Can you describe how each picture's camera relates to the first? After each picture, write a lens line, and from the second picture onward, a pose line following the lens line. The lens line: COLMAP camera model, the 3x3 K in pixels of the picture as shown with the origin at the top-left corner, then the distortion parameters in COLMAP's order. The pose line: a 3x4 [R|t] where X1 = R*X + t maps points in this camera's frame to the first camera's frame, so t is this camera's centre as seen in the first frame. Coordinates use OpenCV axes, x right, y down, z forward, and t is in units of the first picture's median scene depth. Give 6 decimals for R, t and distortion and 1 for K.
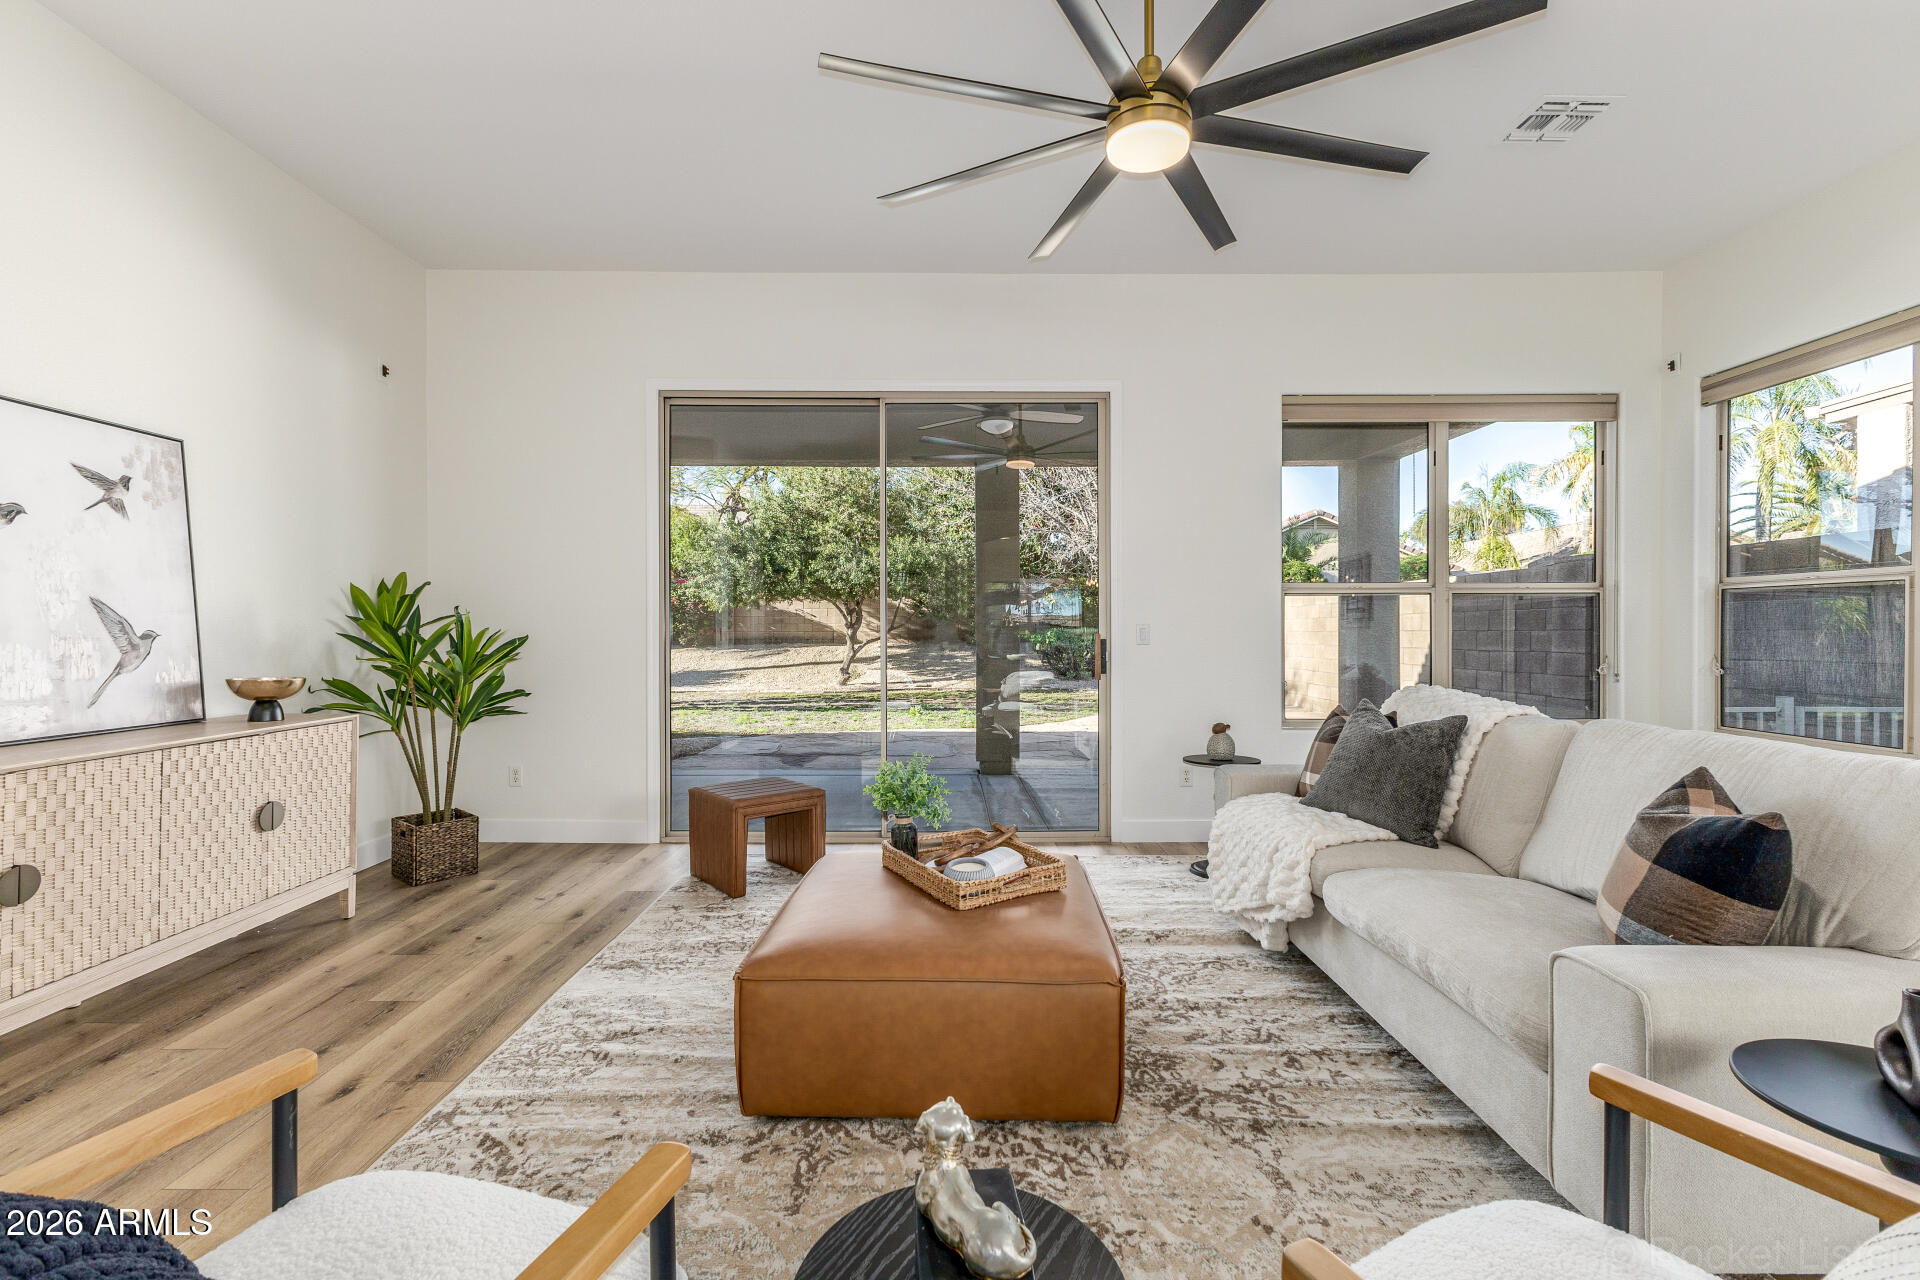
lens RADIAL K [[833.4, 0, 966.9], [0, 833.4, 634.9], [0, 0, 1]] dist [0.012393, -0.003787]
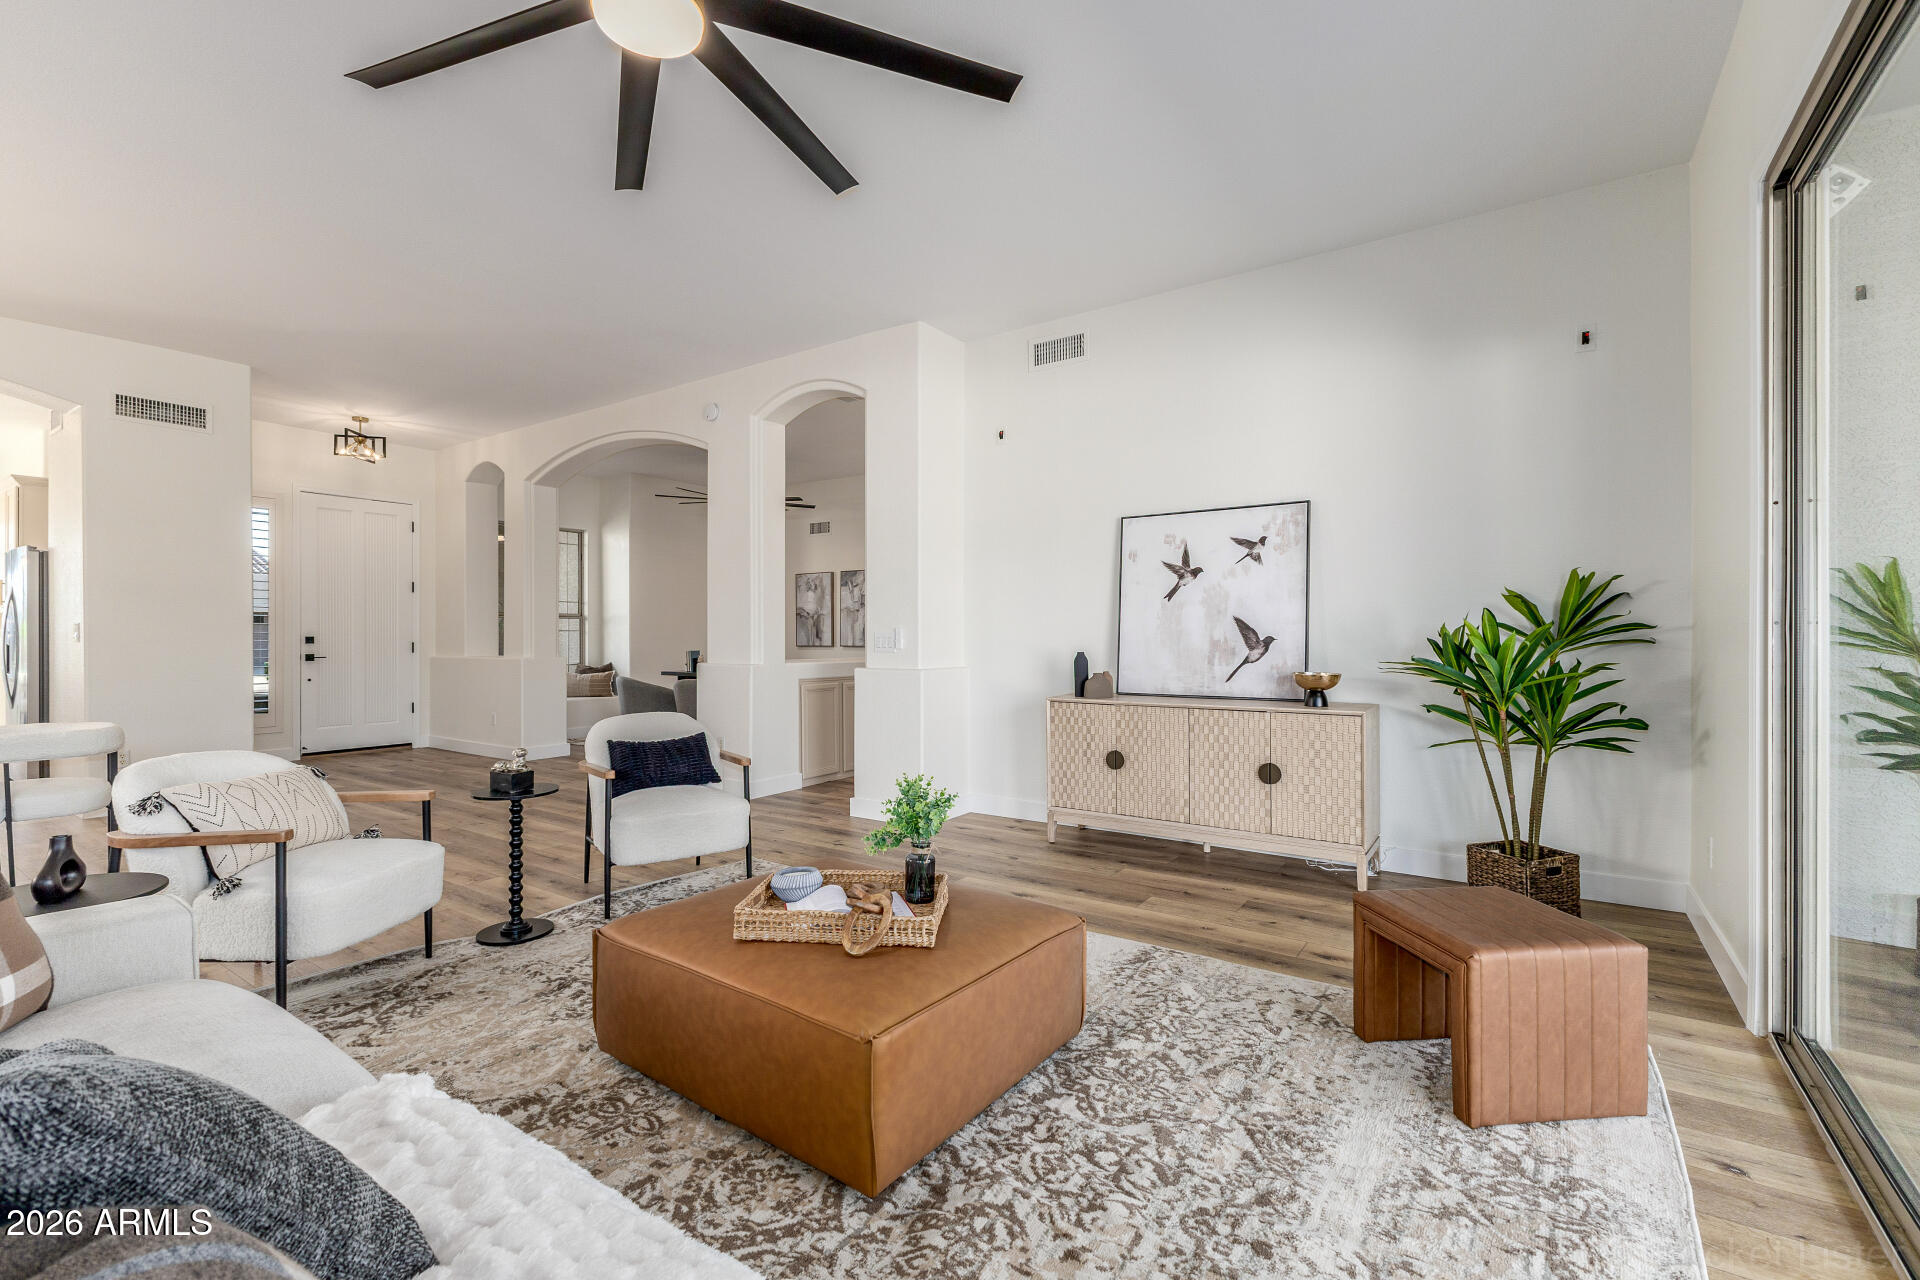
lens RADIAL K [[833.4, 0, 957.8], [0, 833.4, 637.5], [0, 0, 1]] dist [0.012393, -0.003787]
pose [[-0.587076, 0.001930, -0.809530, 0.565635], [-0.001040, 0.999995, 0.003138, -0.007039], [0.809531, 0.002684, -0.587070, 1.411041]]
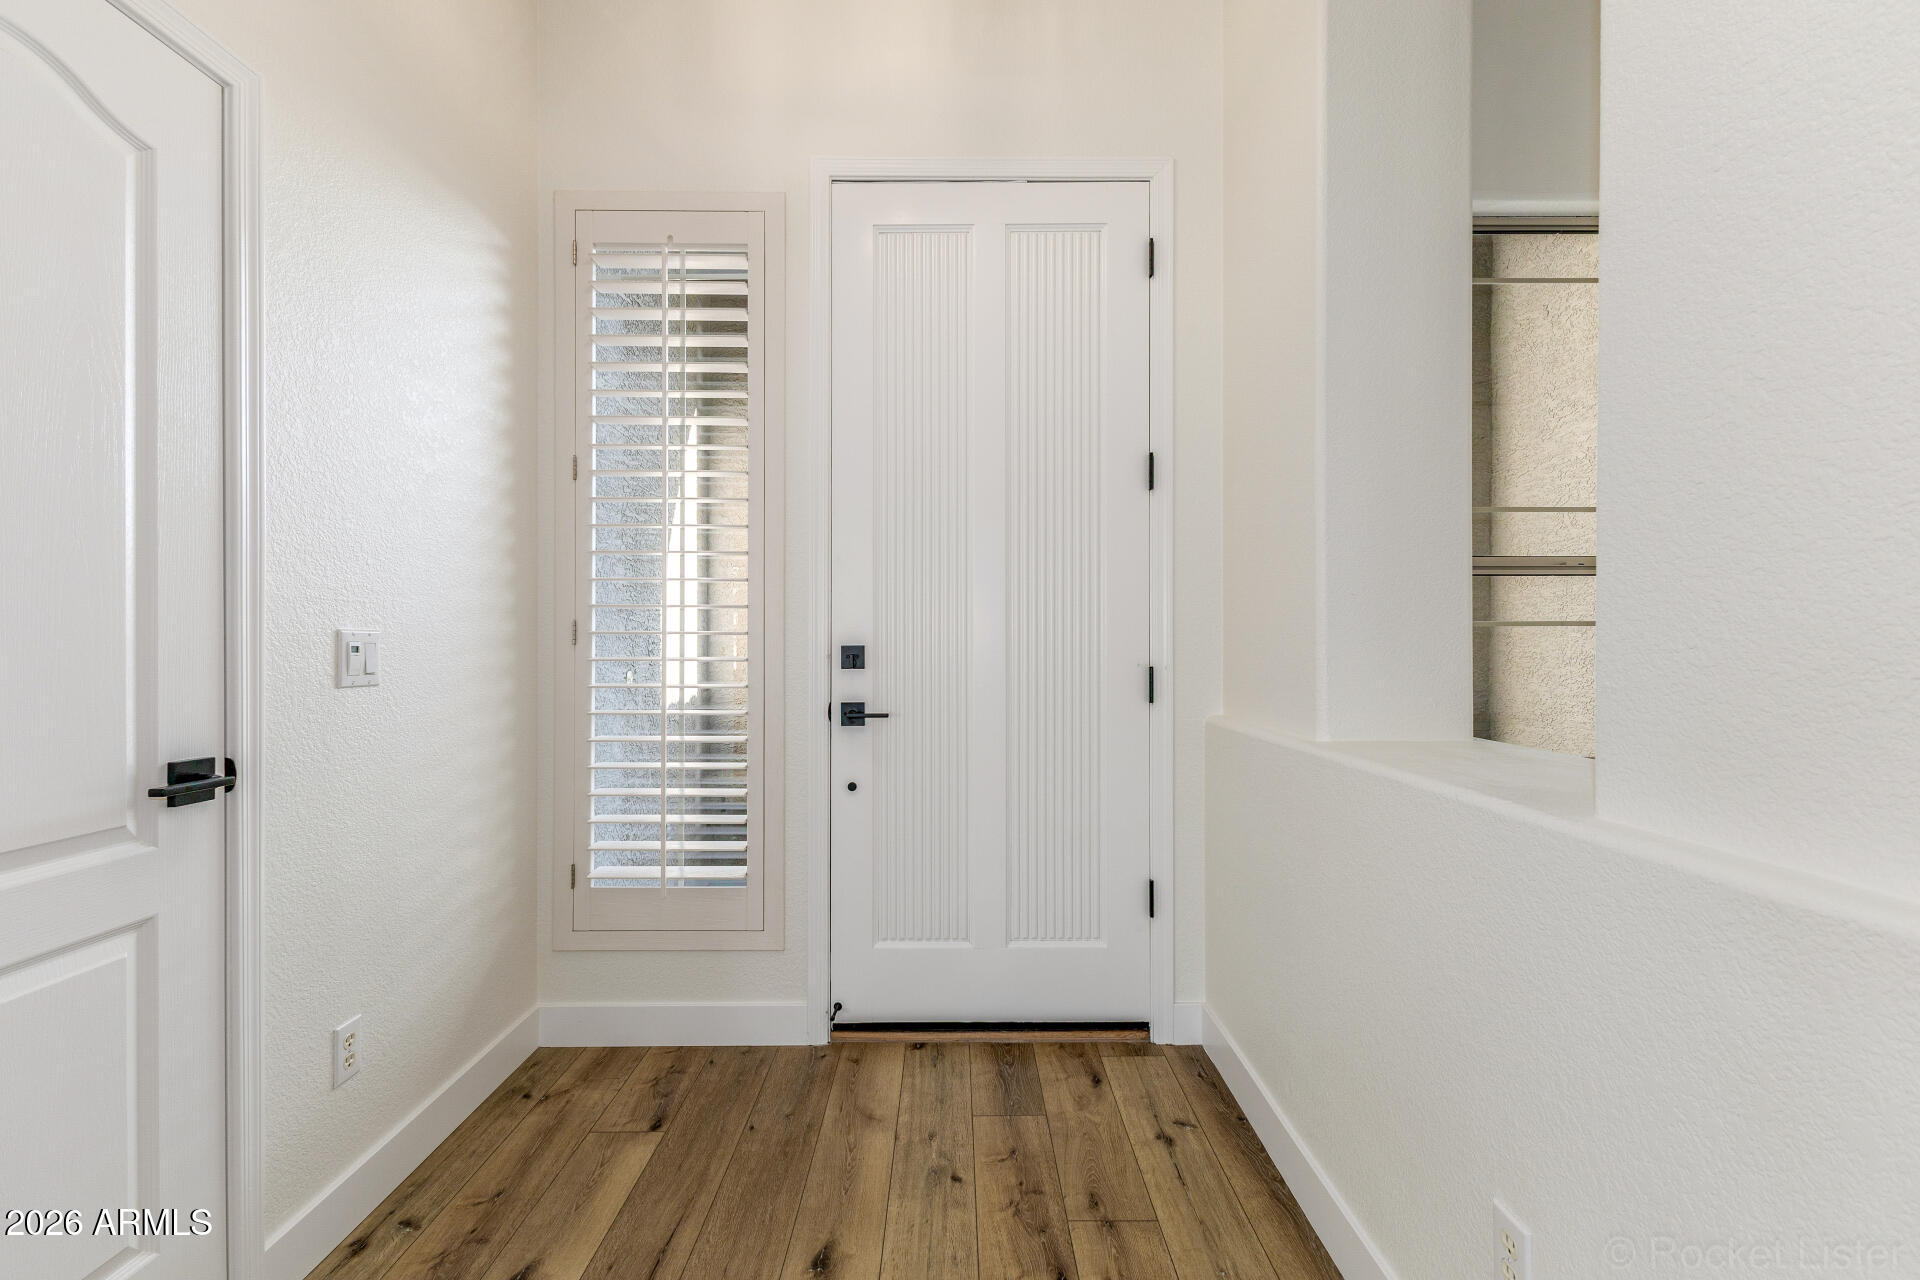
lens RADIAL K [[833.4, 0, 964.7], [0, 833.4, 641.4], [0, 0, 1]] dist [0.012393, -0.003787]
pose [[-0.999855, 0.001693, 0.016952, -0.525268], [0.001665, 0.999997, -0.001659, -0.002502], [-0.016955, -0.001631, -0.999855, -1.044546]]
